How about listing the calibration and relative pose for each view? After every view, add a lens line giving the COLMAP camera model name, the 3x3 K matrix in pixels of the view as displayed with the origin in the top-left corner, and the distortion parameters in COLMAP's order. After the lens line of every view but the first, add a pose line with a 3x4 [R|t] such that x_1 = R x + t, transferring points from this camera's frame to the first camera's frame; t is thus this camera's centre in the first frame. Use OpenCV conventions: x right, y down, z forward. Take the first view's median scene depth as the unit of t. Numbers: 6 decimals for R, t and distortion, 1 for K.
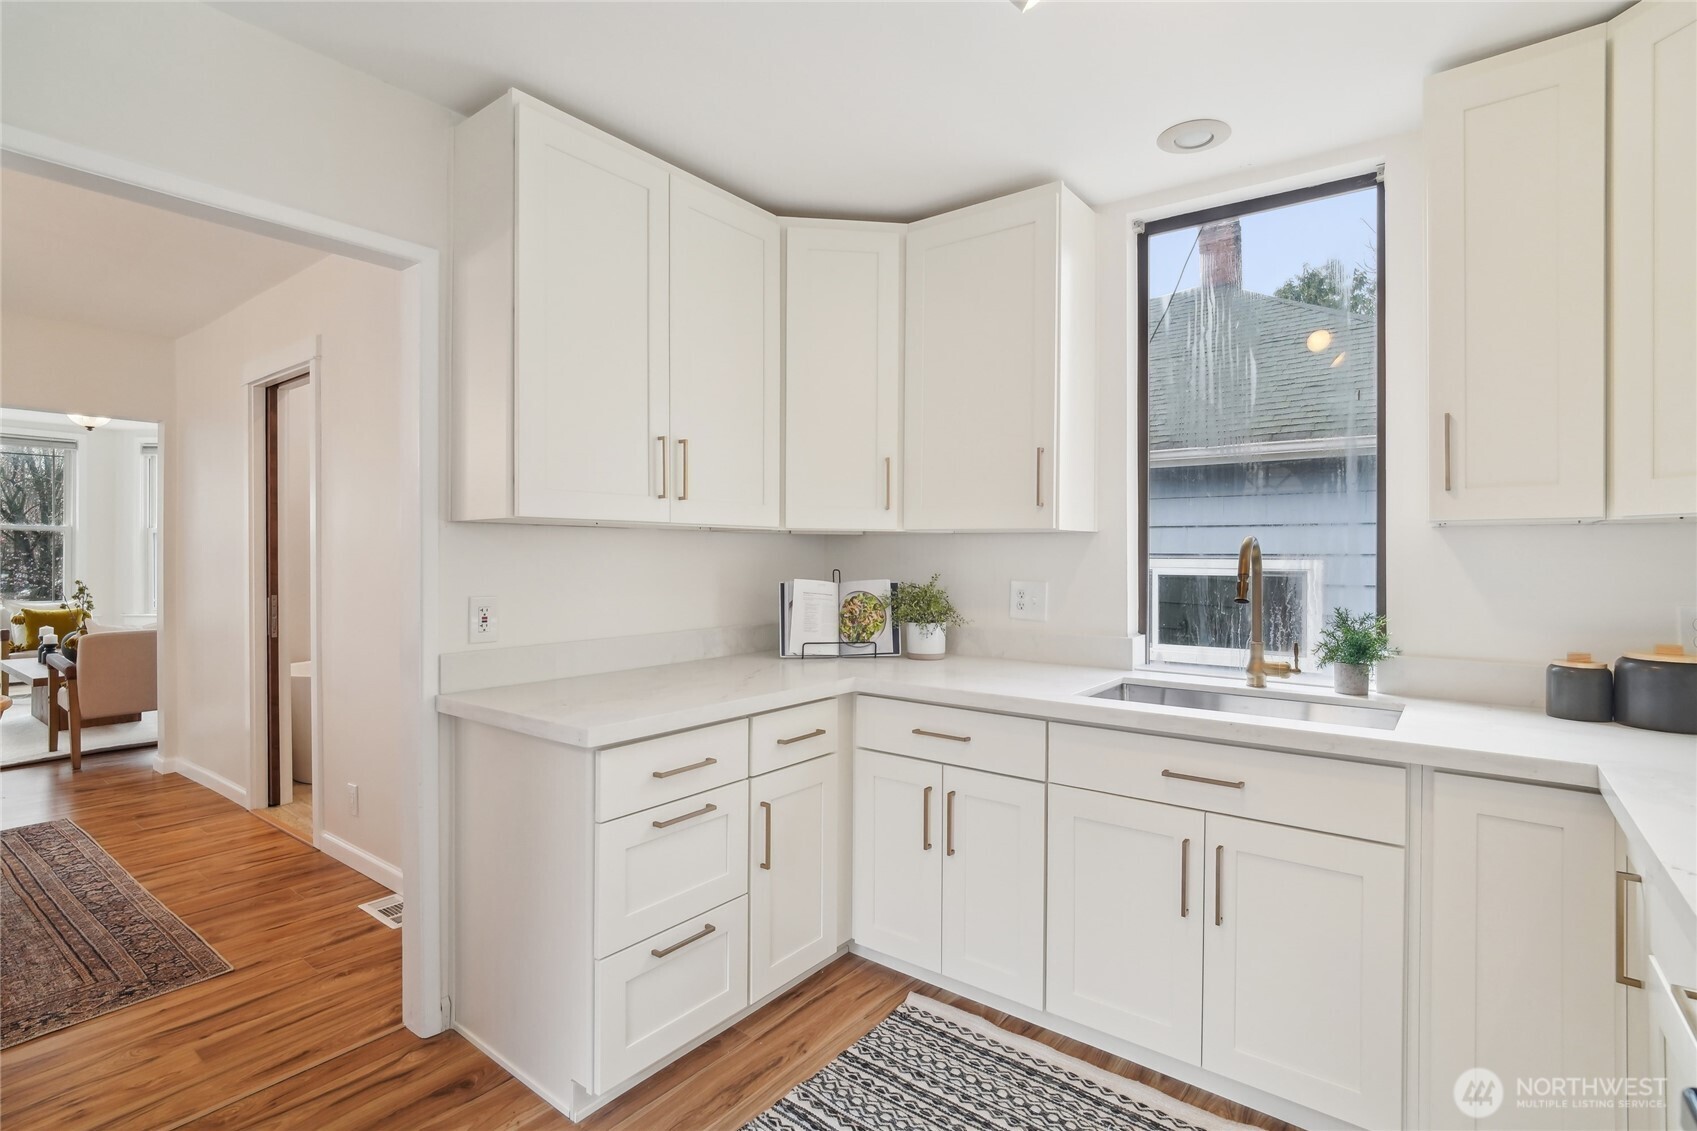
lens RADIAL K [[808.4, 0, 853.7], [0, 808.4, 558.1], [0, 0, 1]] dist [-0.029138, 0.017463]
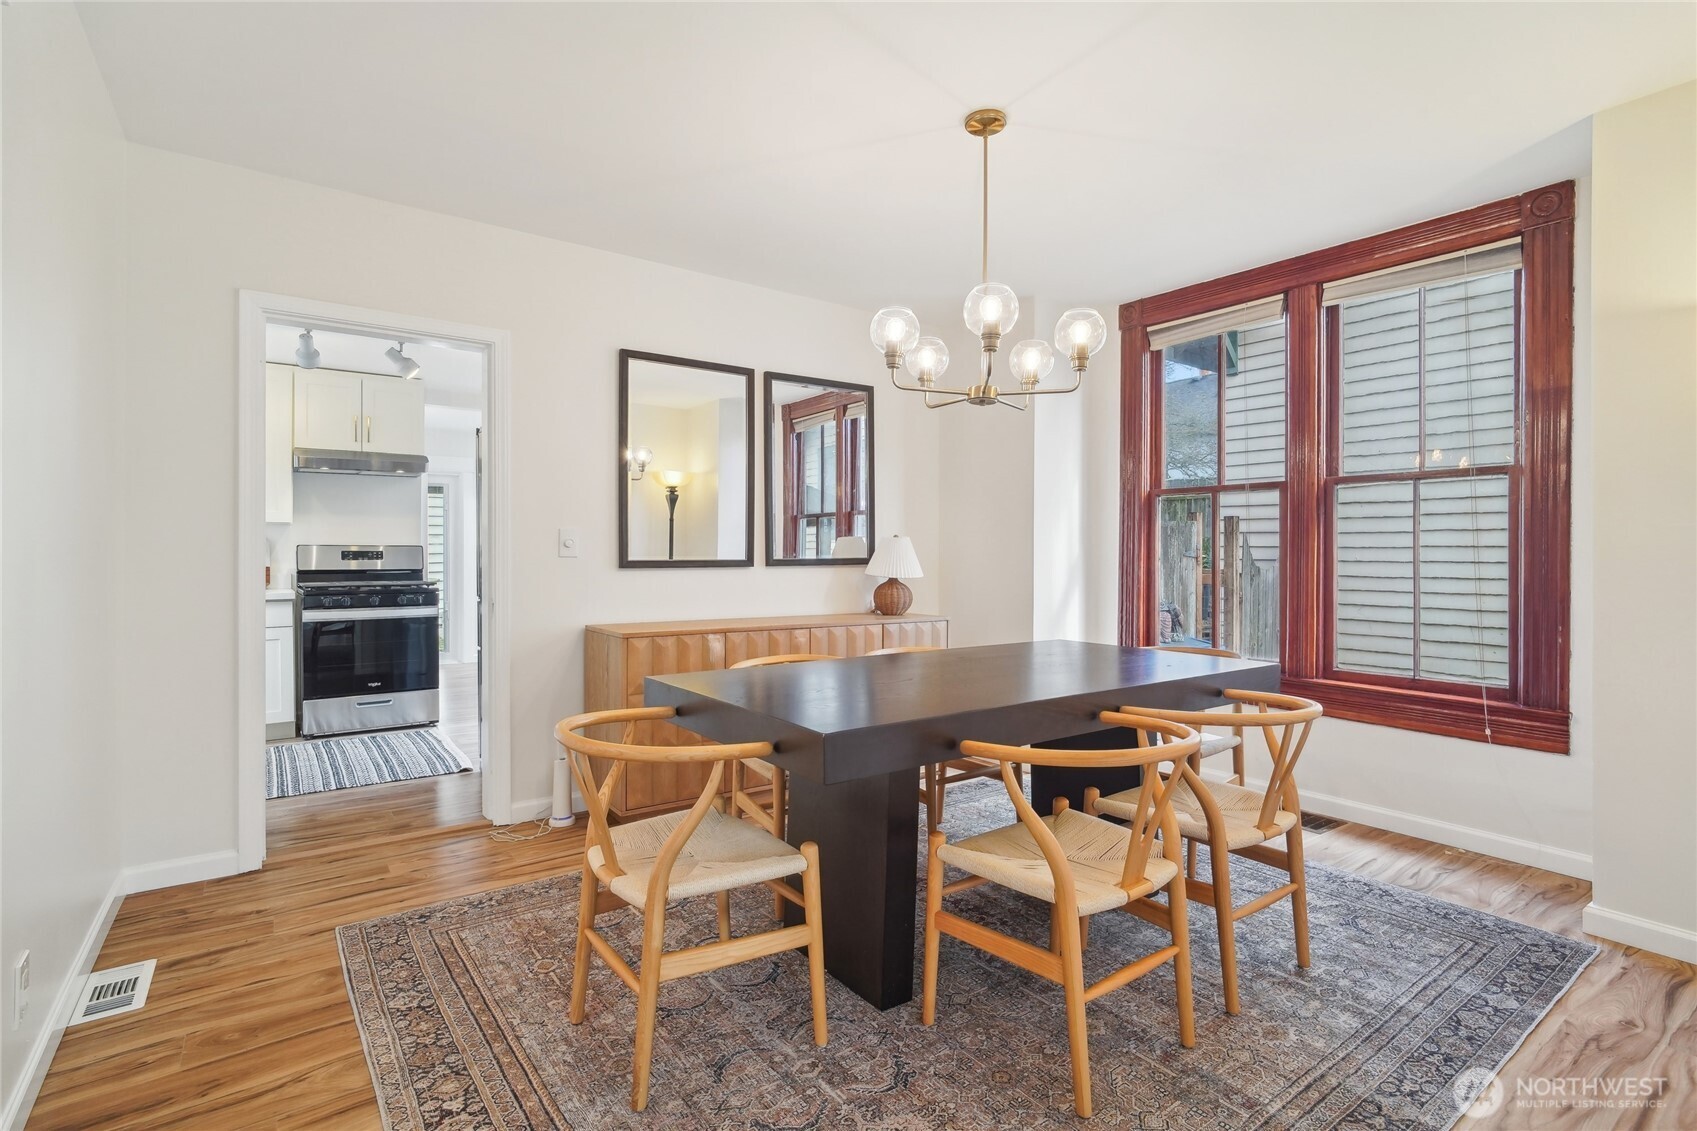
lens RADIAL K [[808.4, 0, 853.7], [0, 808.4, 558.1], [0, 0, 1]] dist [-0.029138, 0.017463]
pose [[-0.959567, -0.001849, 0.281475, -1.710869], [0.000337, 0.999970, 0.007716, 0.048644], [-0.281481, 0.007498, -0.959537, 1.809109]]
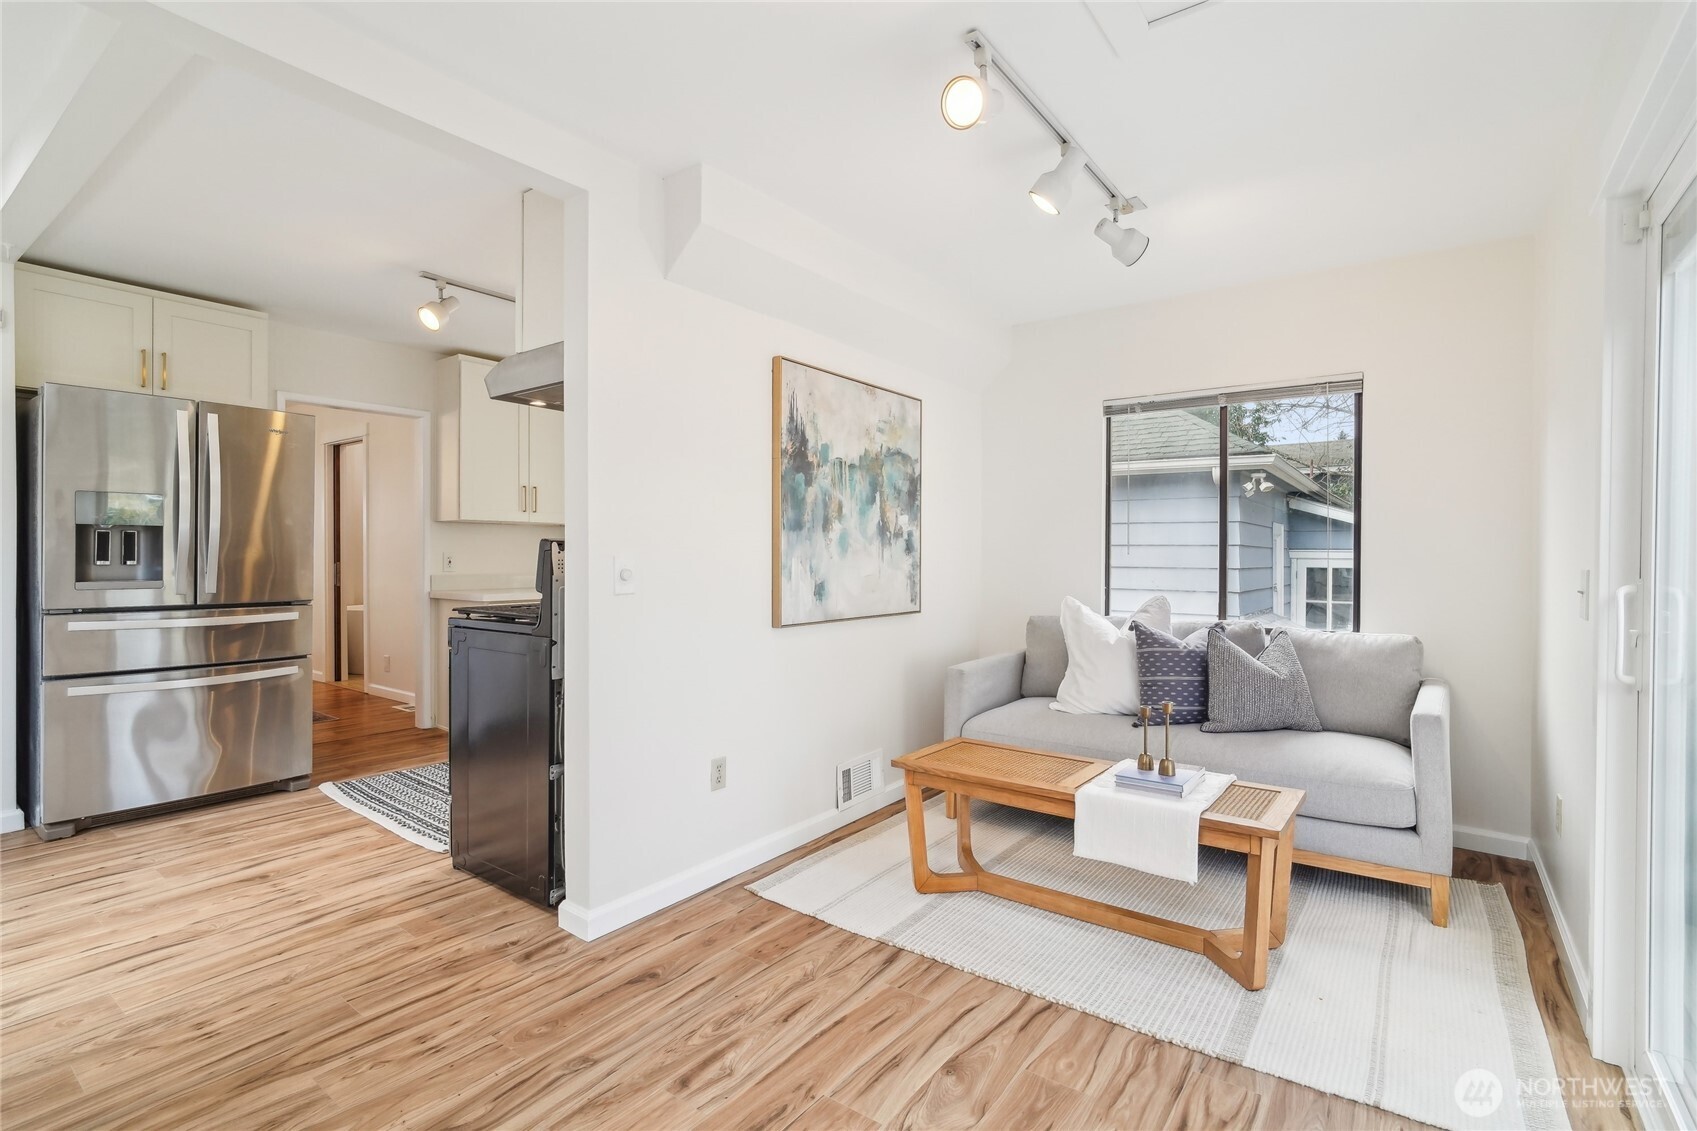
lens RADIAL K [[808.4, 0, 853.7], [0, 808.4, 558.1], [0, 0, 1]] dist [-0.029138, 0.017463]
pose [[0.999989, -0.000809, 0.004662, 0.664210], [0.000795, 0.999995, 0.002900, 0.052472], [-0.004664, -0.002896, 0.999985, -1.266499]]
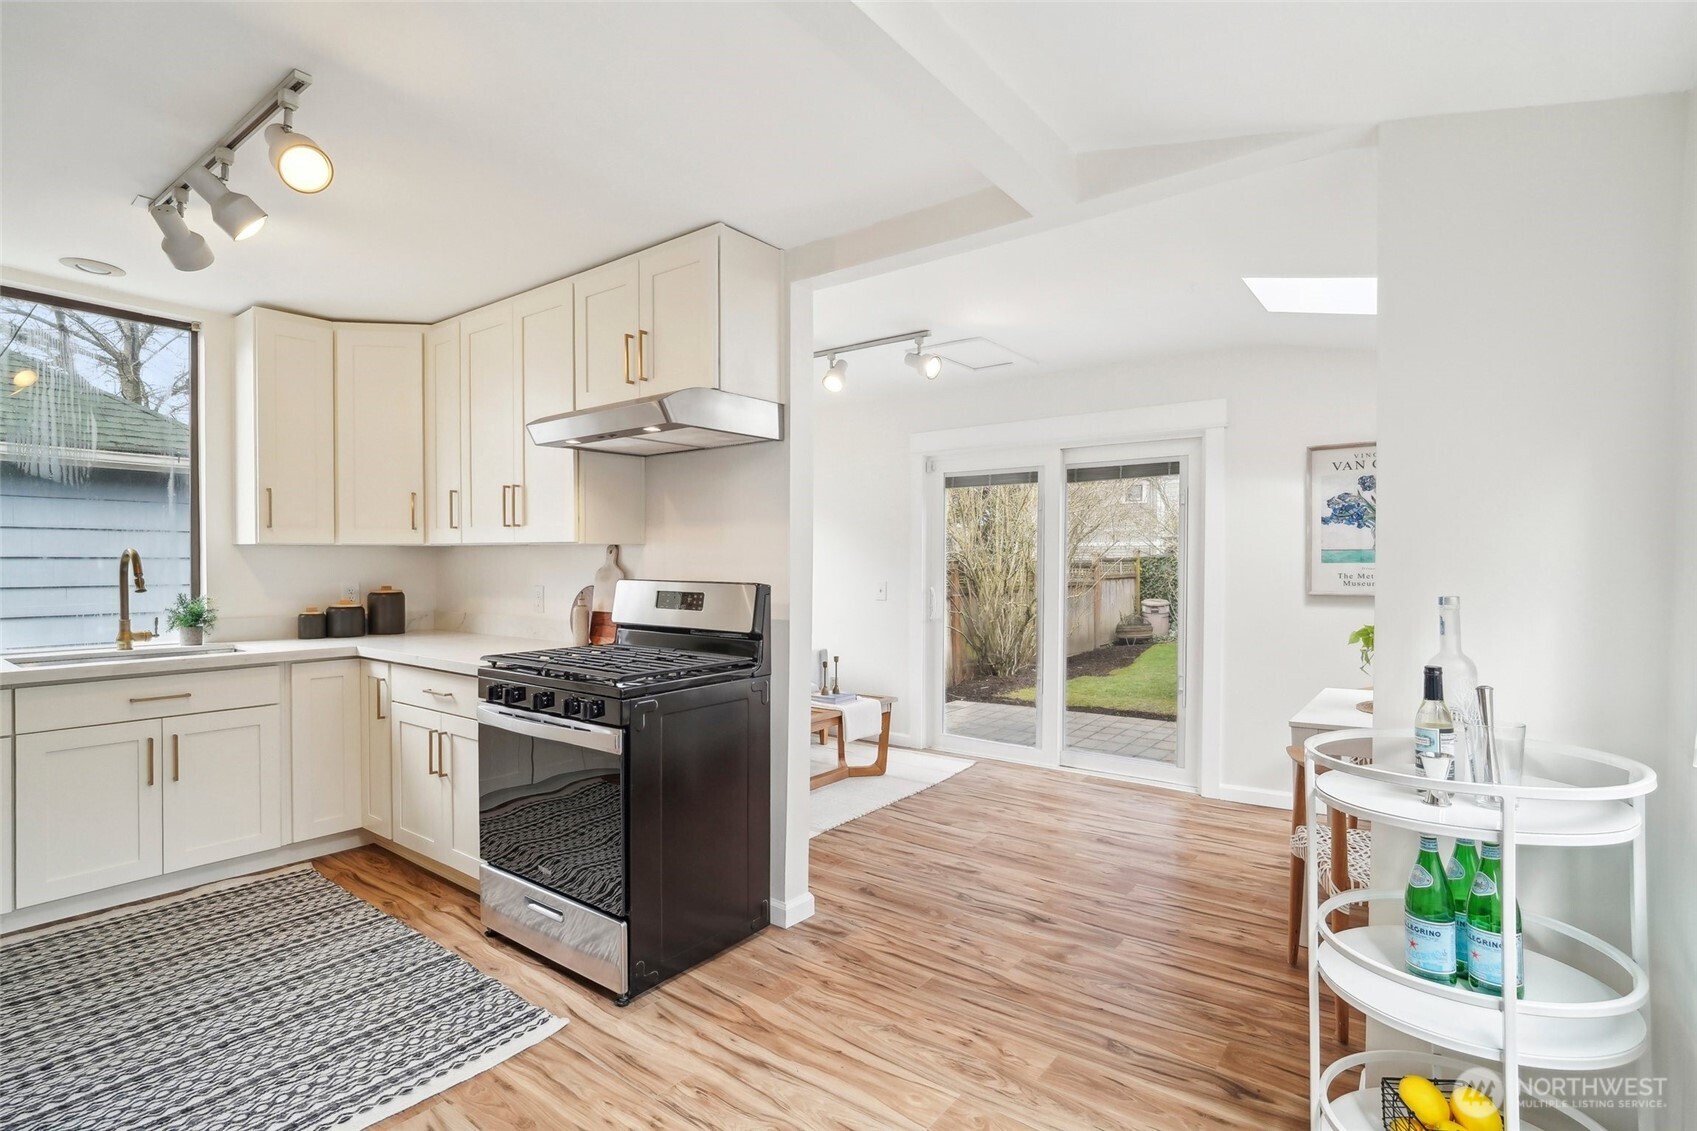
lens RADIAL K [[822.9, 0, 857.3], [0, 822.9, 565.0], [0, 0, 1]] dist [-0.000900, -0.000215]
pose [[-0.004252, -0.013500, 0.999900, -0.930715], [-0.000320, 0.999909, 0.013498, -0.014796], [-0.999991, -0.000263, -0.004255, -0.310955]]
